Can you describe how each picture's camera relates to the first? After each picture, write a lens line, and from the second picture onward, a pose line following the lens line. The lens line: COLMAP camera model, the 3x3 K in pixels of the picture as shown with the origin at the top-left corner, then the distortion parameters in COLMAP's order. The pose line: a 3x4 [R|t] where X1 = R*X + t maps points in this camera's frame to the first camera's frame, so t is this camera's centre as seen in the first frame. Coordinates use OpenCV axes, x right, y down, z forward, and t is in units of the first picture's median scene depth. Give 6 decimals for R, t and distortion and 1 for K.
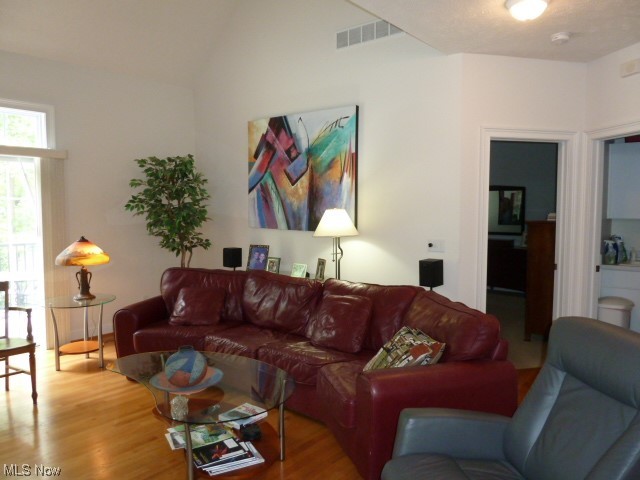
lens RADIAL K [[477.4, 0, 320.0], [0, 477.4, 240.0], [0, 0, 1]] dist [-0.037104, 0.004683]
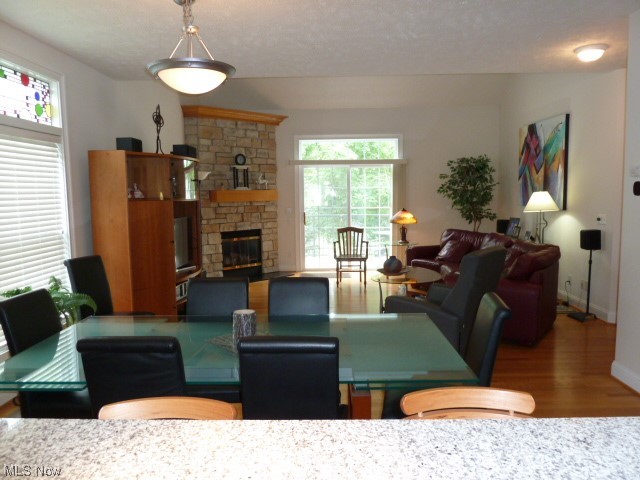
lens RADIAL K [[477.4, 0, 320.0], [0, 477.4, 240.0], [0, 0, 1]] dist [-0.037104, 0.004683]
pose [[0.615607, 0.069701, -0.784965, 0.635951], [-0.042018, 0.997567, 0.055626, 0.023109], [0.786932, -0.001261, 0.617038, -0.323480]]
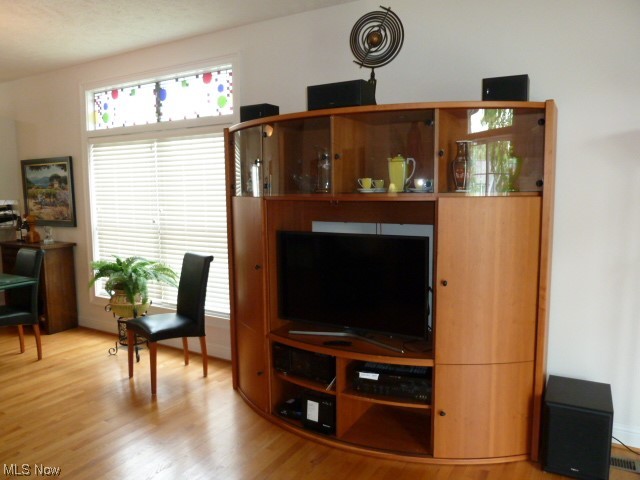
lens RADIAL K [[477.4, 0, 320.0], [0, 477.4, 240.0], [0, 0, 1]] dist [-0.037104, 0.004683]
pose [[-0.986804, 0.027201, -0.159617, -0.295011], [-0.001657, 0.984040, 0.177938, -0.042500], [0.161910, 0.175854, -0.971010, 0.612451]]
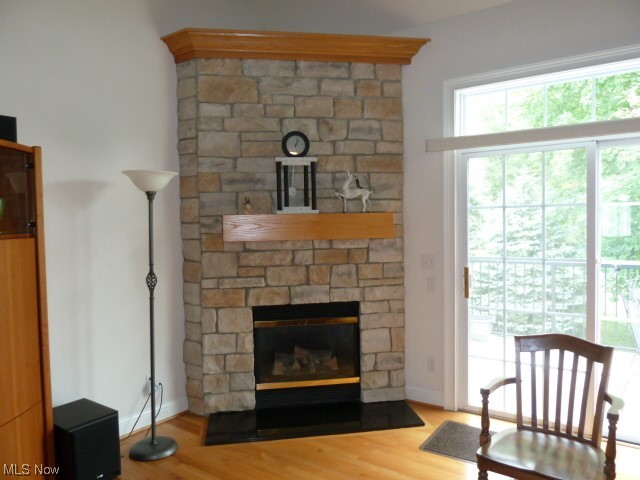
lens RADIAL K [[477.4, 0, 320.0], [0, 477.4, 240.0], [0, 0, 1]] dist [-0.037104, 0.004683]
pose [[0.055972, 0.038275, -0.997698, -0.087315], [-0.052916, 0.997974, 0.035317, -0.031666], [0.997029, 0.050817, 0.057884, 0.446936]]
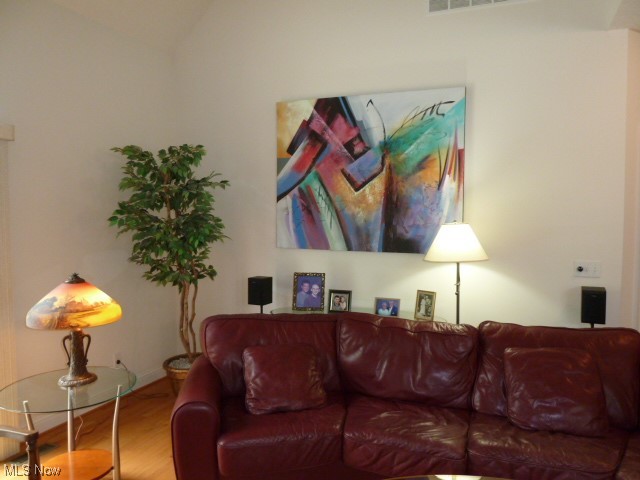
lens RADIAL K [[477.4, 0, 320.0], [0, 477.4, 240.0], [0, 0, 1]] dist [-0.037104, 0.004683]
pose [[0.952582, -0.016687, 0.303823, -0.337044], [0.022357, 0.999635, -0.015192, -0.028315], [-0.303458, 0.021265, 0.952607, 0.313364]]
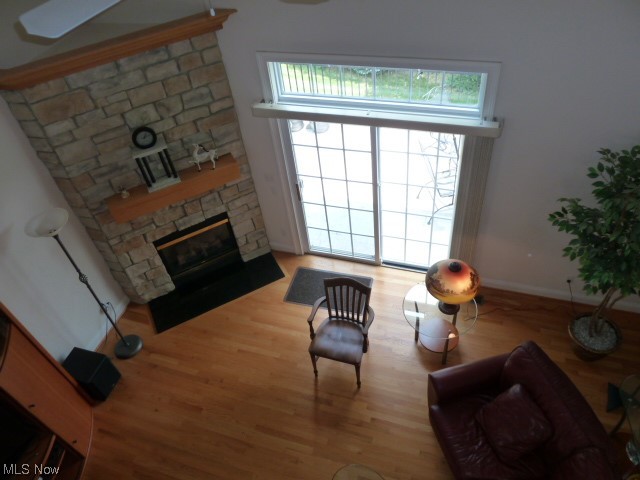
lens RADIAL K [[477.4, 0, 320.0], [0, 477.4, 240.0], [0, 0, 1]] dist [-0.037104, 0.004683]
pose [[0.359034, 0.637511, -0.681670, -0.013589], [0.037416, 0.719949, 0.693018, -0.569101], [0.932574, -0.274322, 0.234633, 0.486757]]
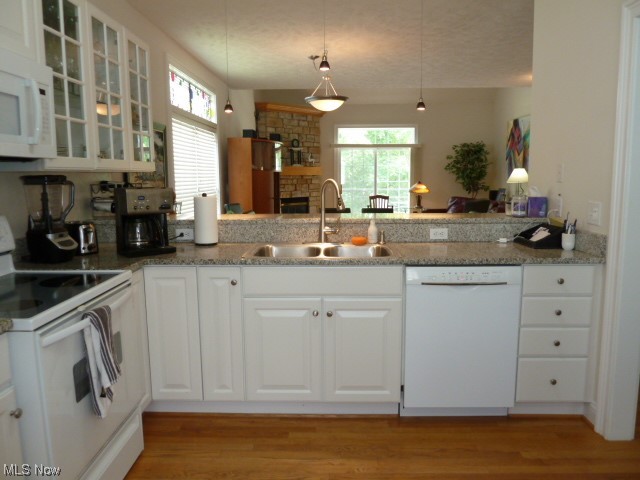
lens RADIAL K [[477.4, 0, 320.0], [0, 477.4, 240.0], [0, 0, 1]] dist [-0.037104, 0.004683]
pose [[0.616169, 0.103165, -0.780828, 0.946521], [-0.049460, 0.994496, 0.092365, 0.078540], [0.786059, -0.018293, 0.617880, -0.764545]]
